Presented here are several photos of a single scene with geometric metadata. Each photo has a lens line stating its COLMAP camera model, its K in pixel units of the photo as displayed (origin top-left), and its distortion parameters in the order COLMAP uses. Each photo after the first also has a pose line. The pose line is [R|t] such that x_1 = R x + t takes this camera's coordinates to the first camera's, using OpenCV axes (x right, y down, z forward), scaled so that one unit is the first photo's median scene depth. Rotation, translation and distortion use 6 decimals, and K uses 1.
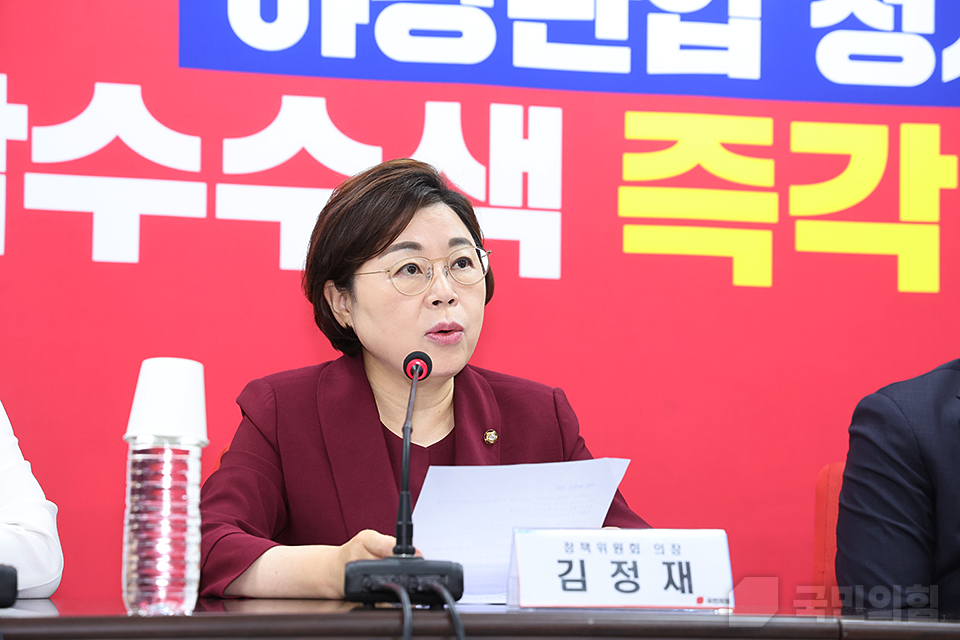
lens RADIAL K [[2732.2, 0, 480.0], [0, 2732.2, 320.0], [0, 0, 1]] dist [0.743964, -0.175529]
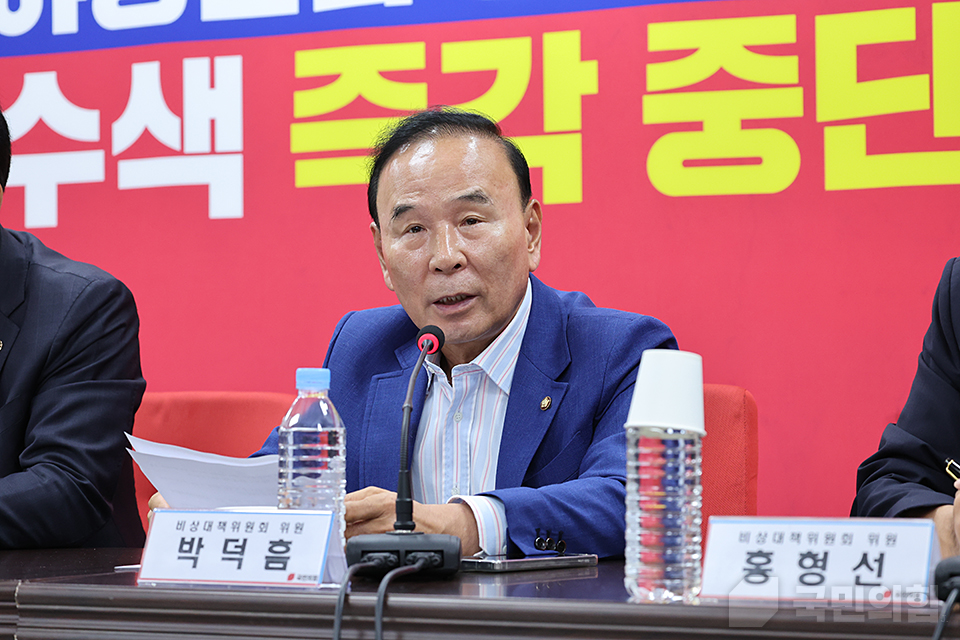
lens RADIAL K [[2891.4, 0, 478.5], [0, 2891.4, 340.8], [0, 0, 1]] dist [0.016355, 0.719294]
pose [[0.747604, -0.034603, -0.663242, 0.823932], [0.073299, 0.996840, 0.030615, 0.004893], [0.660087, -0.071503, 0.747778, 0.219075]]
